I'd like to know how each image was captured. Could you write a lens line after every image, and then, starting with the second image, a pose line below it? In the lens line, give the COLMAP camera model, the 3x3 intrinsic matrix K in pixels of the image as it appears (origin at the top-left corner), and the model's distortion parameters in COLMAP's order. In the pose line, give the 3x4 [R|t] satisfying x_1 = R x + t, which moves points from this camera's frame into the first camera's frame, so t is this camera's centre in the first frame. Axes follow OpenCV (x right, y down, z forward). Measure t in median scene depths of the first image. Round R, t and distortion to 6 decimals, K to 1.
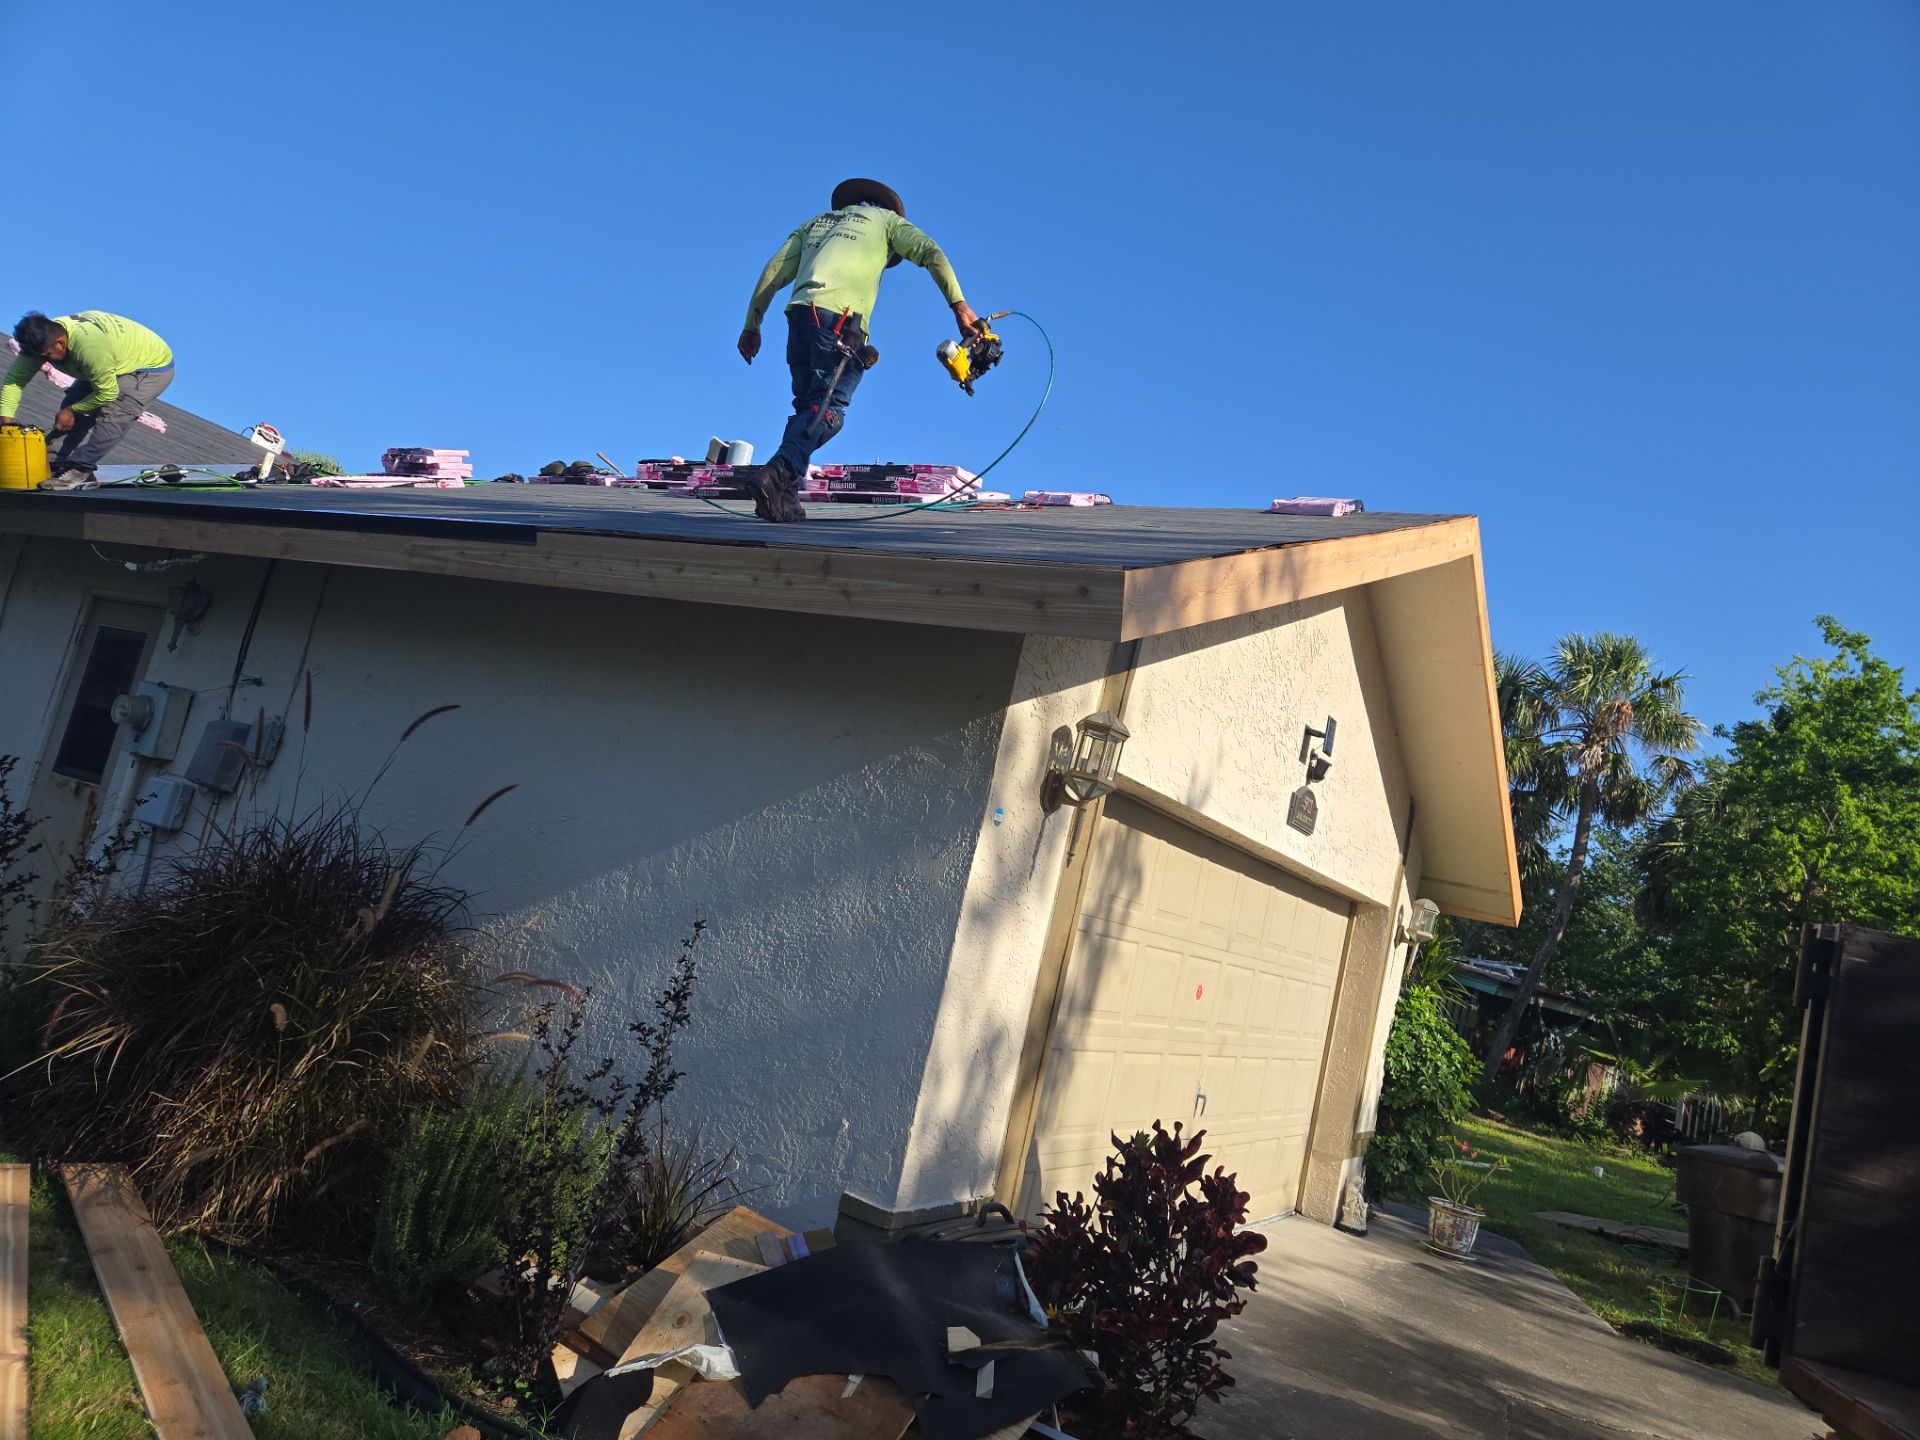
lens RADIAL K [[1254.0, 0, 960.0], [0, 1254.0, 720.0], [0, 0, 1]] dist [0.075986, -0.067310]
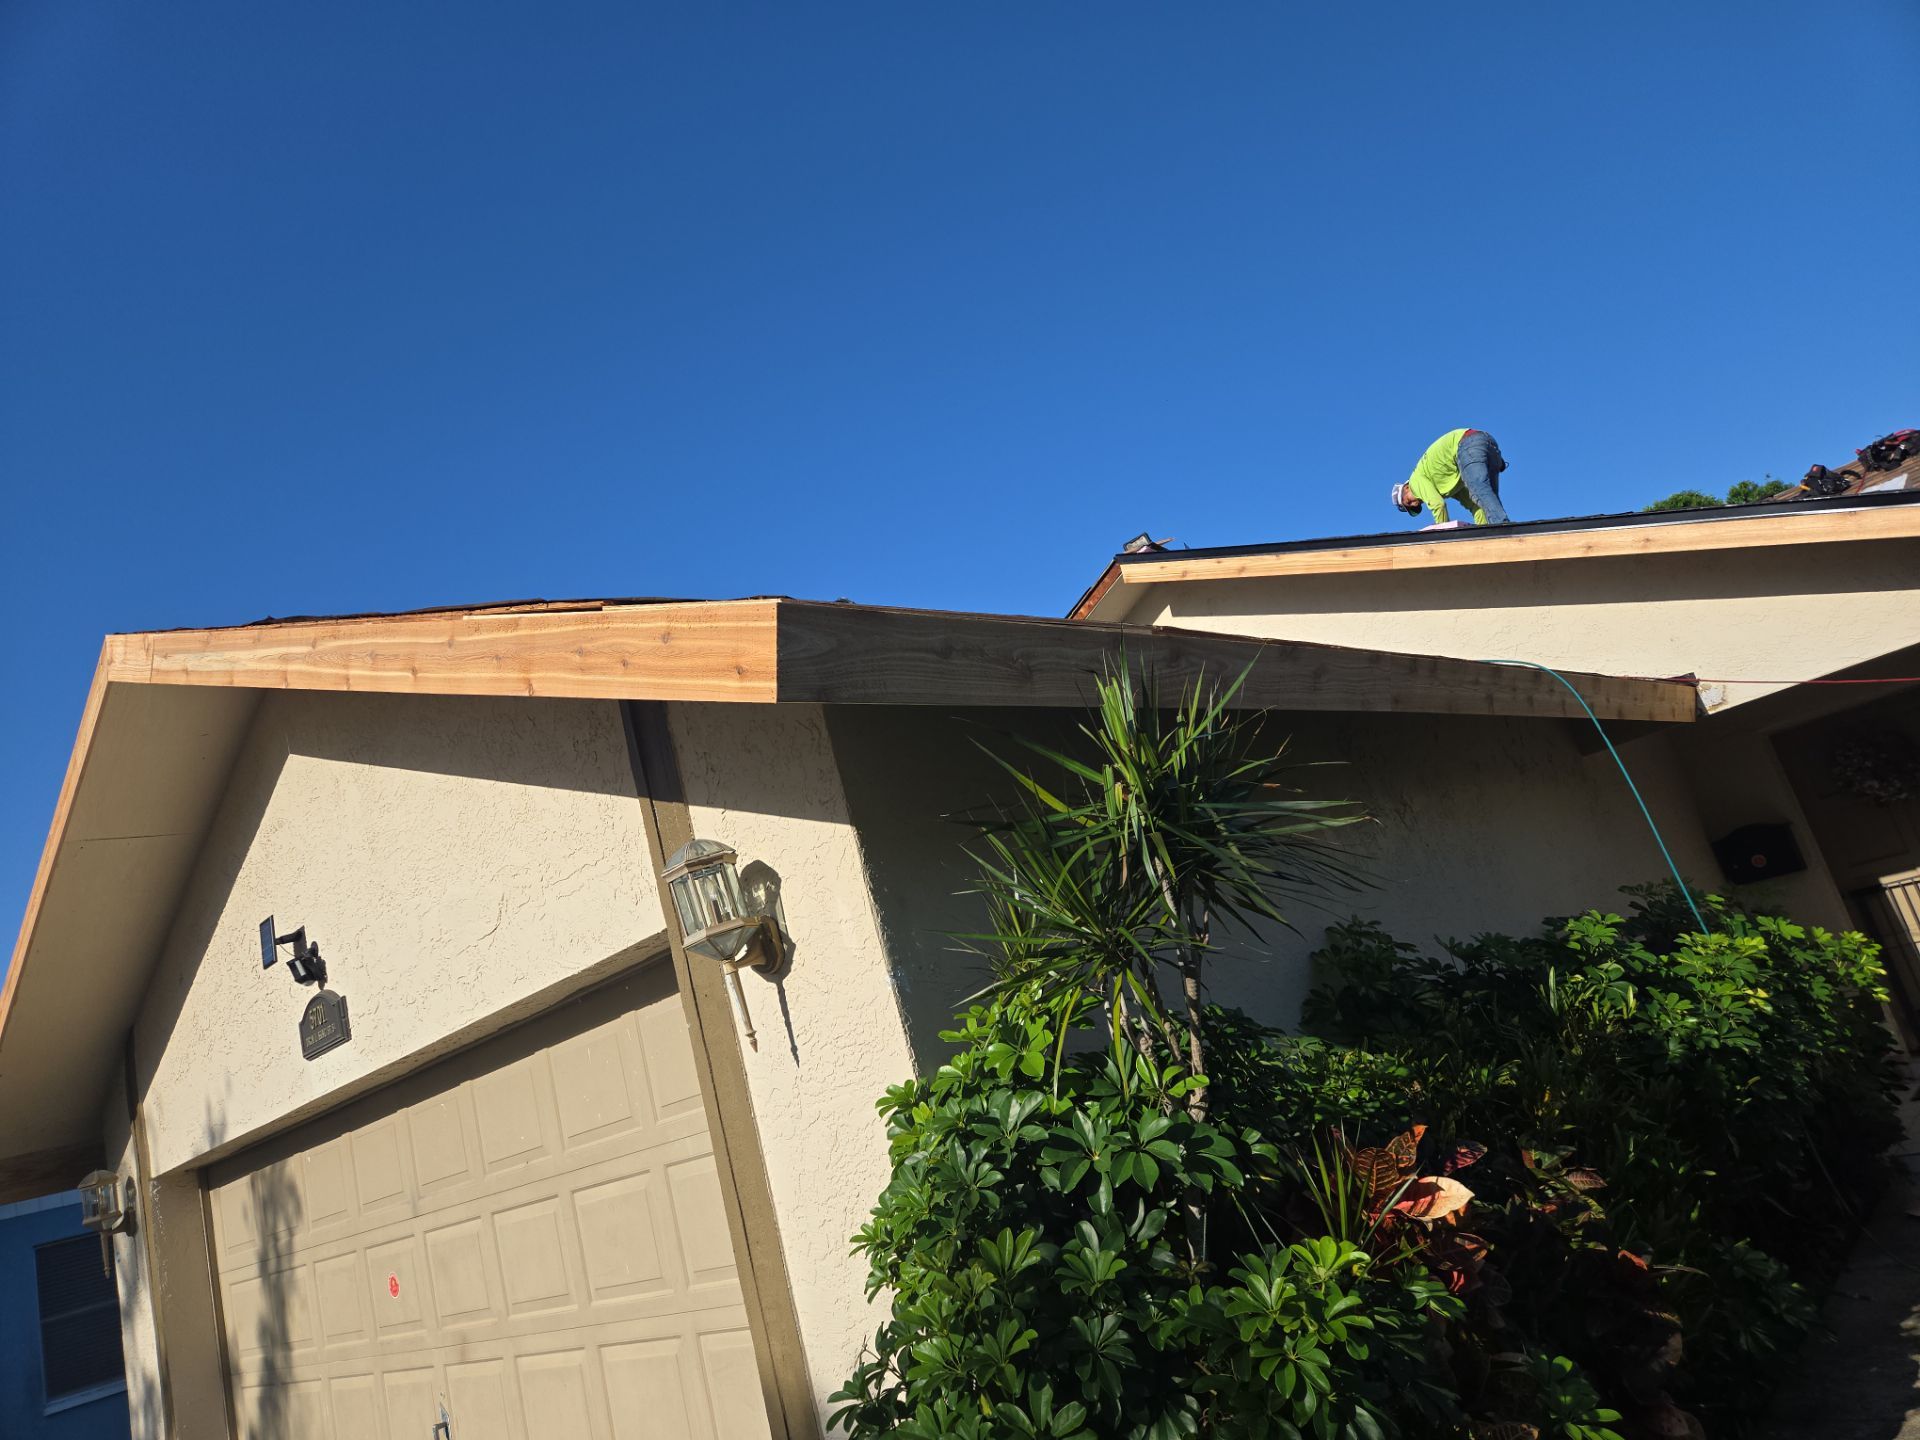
lens RADIAL K [[1254.0, 0, 960.0], [0, 1254.0, 720.0], [0, 0, 1]] dist [0.075986, -0.067310]
pose [[-0.286915, -0.398083, -0.871326, 1.130991], [0.330696, 0.812494, -0.480098, 0.522836], [0.899066, -0.425891, -0.101472, 1.888796]]
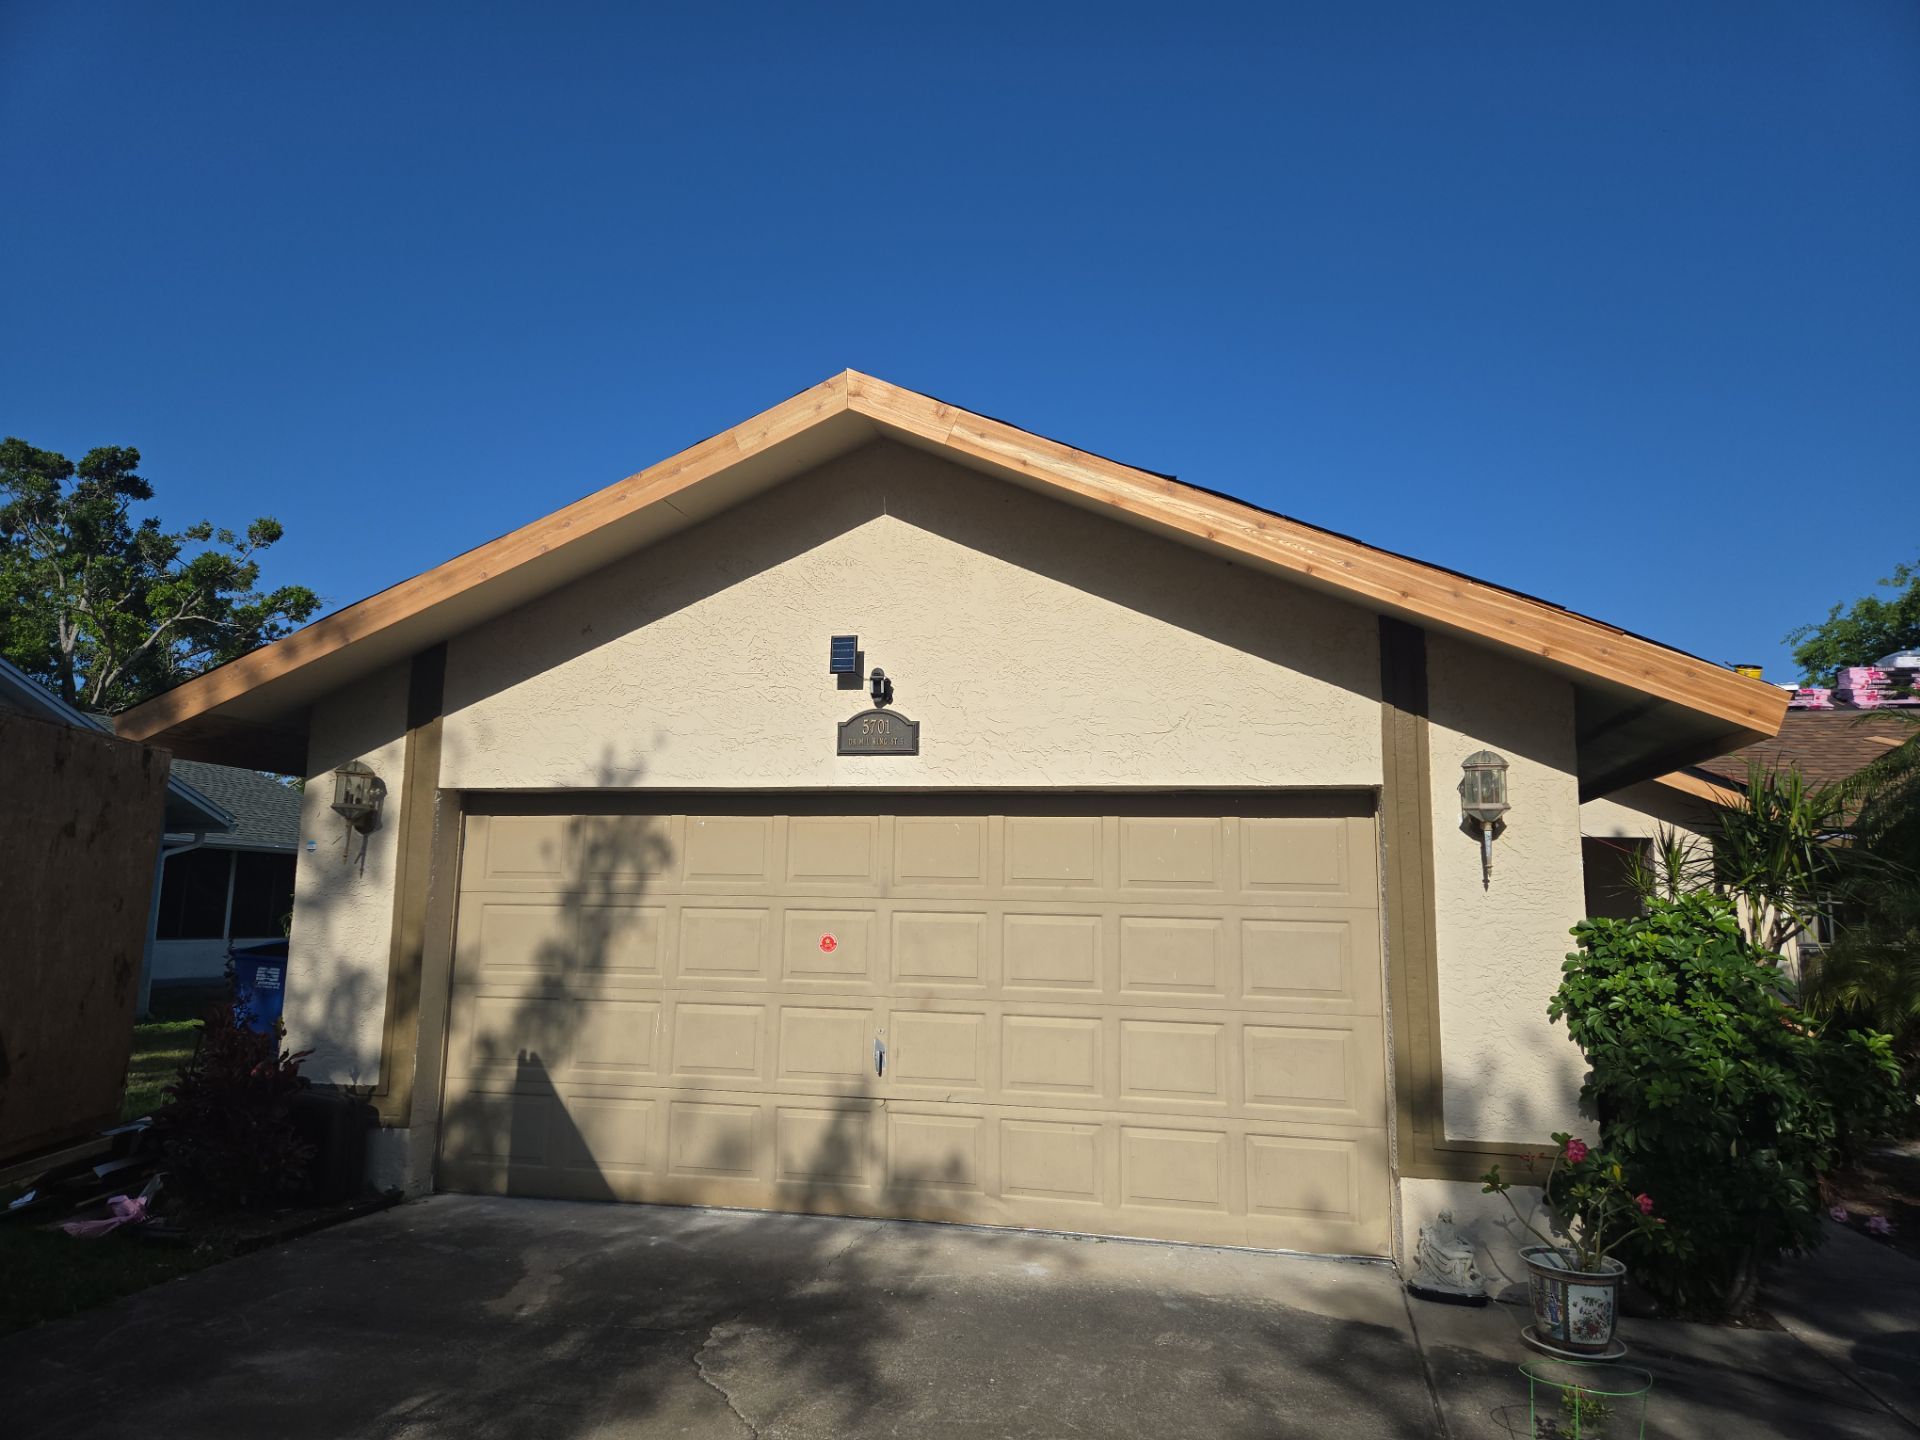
lens RADIAL K [[1254.0, 0, 960.0], [0, 1254.0, 720.0], [0, 0, 1]] dist [0.075986, -0.067310]
pose [[0.303794, -0.358052, -0.882898, 1.418018], [0.179514, 0.931609, -0.316037, 0.466893], [0.935673, -0.062482, 0.347293, 0.923842]]
